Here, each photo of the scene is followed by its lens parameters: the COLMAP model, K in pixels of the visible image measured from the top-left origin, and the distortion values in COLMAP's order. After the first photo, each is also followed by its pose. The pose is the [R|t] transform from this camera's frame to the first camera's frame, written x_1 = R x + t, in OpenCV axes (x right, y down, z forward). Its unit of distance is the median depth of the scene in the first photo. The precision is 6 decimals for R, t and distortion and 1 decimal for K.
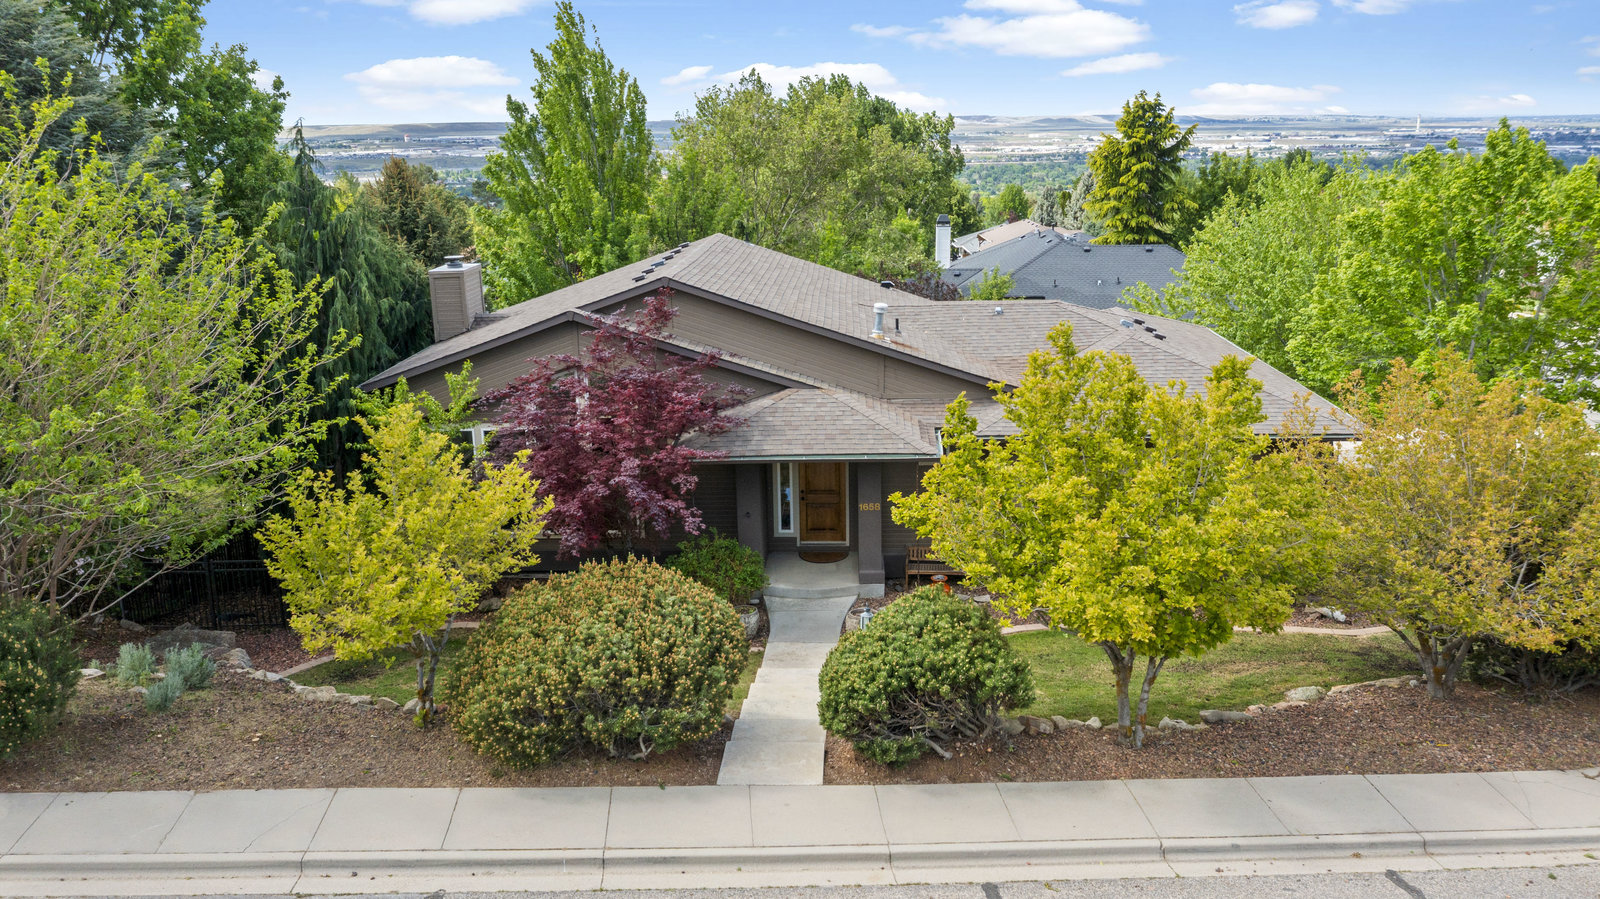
lens RADIAL K [[1292.4, 0, 800.0], [0, 1292.4, 449.5], [0, 0, 1]] dist [-0.037776, 0.002513]
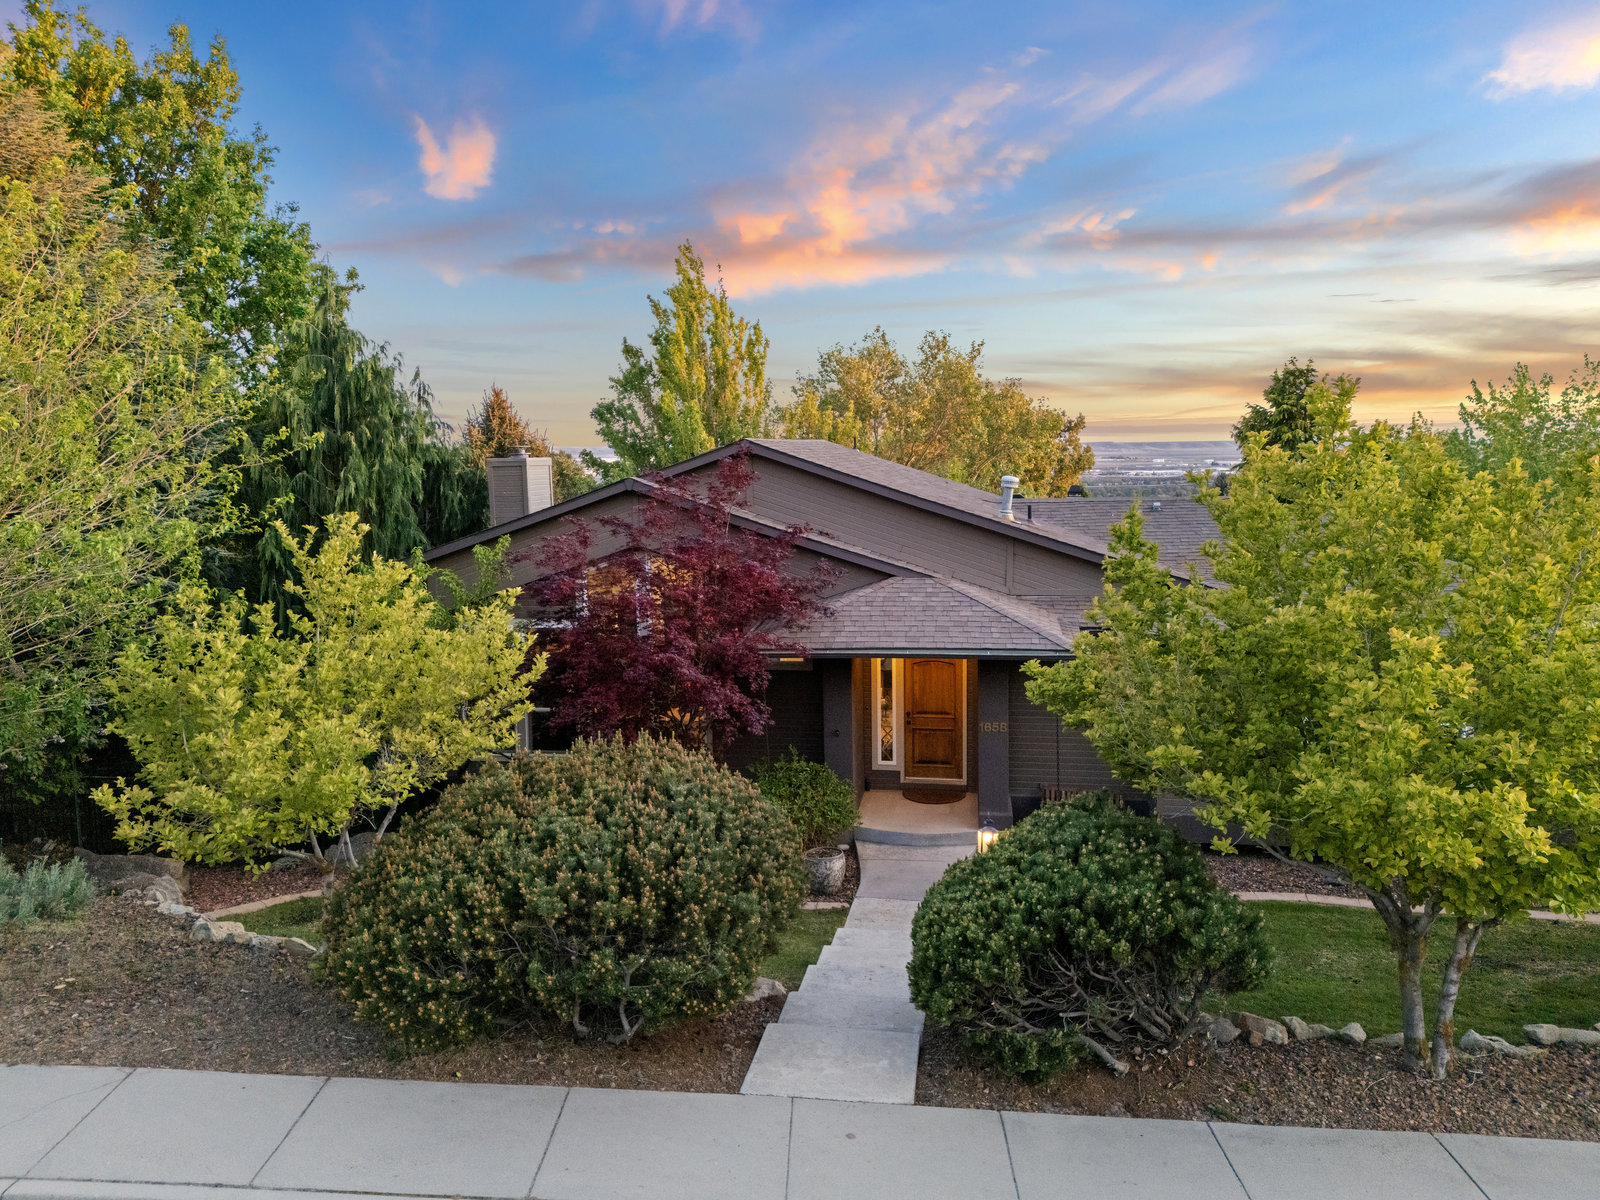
lens RADIAL K [[1180.0, 0, 805.3], [0, 1180.0, 608.7], [0, 0, 1]] dist [0.082480, -0.080023]
pose [[0.994235, 0.019023, -0.105526, 0.022011], [-0.032943, 0.990731, -0.131784, 0.105467], [0.102041, 0.134501, 0.985646, 0.412002]]
